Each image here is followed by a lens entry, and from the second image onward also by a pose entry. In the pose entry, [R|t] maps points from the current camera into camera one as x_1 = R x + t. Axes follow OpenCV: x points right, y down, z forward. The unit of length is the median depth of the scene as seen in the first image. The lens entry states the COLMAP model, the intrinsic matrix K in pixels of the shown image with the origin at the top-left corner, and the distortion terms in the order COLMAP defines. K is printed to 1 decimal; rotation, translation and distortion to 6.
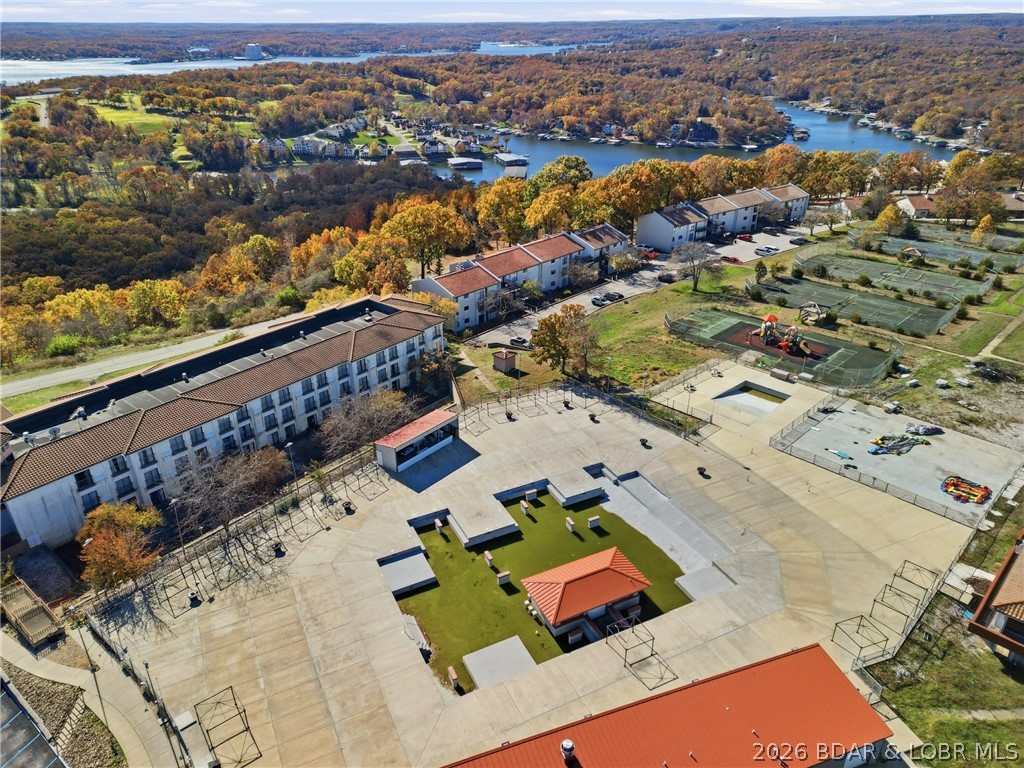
lens RADIAL K [[717.0, 0, 512.0], [0, 717.0, 384.0], [0, 0, 1]] dist [0.077857, -0.060546]
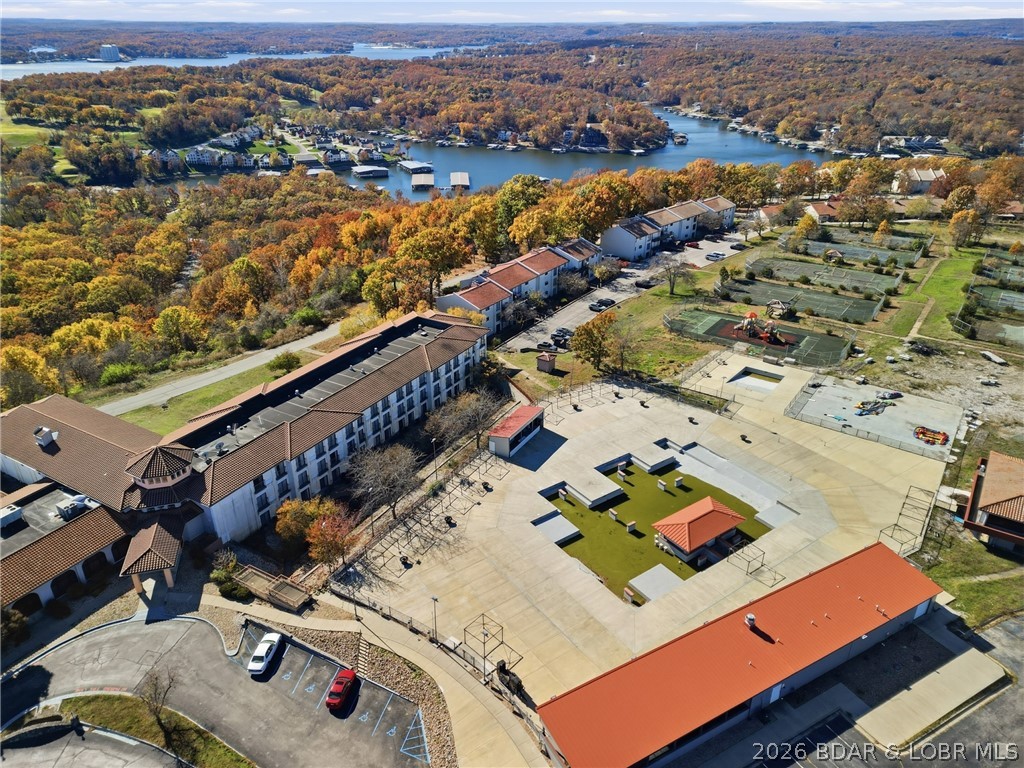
lens RADIAL K [[717.0, 0, 512.0], [0, 717.0, 384.0], [0, 0, 1]] dist [0.077857, -0.060546]
pose [[0.986496, -0.065566, 0.150088, -0.153874], [0.065645, 0.997833, 0.004433, -0.003905], [-0.150054, 0.005479, 0.988663, -0.101005]]
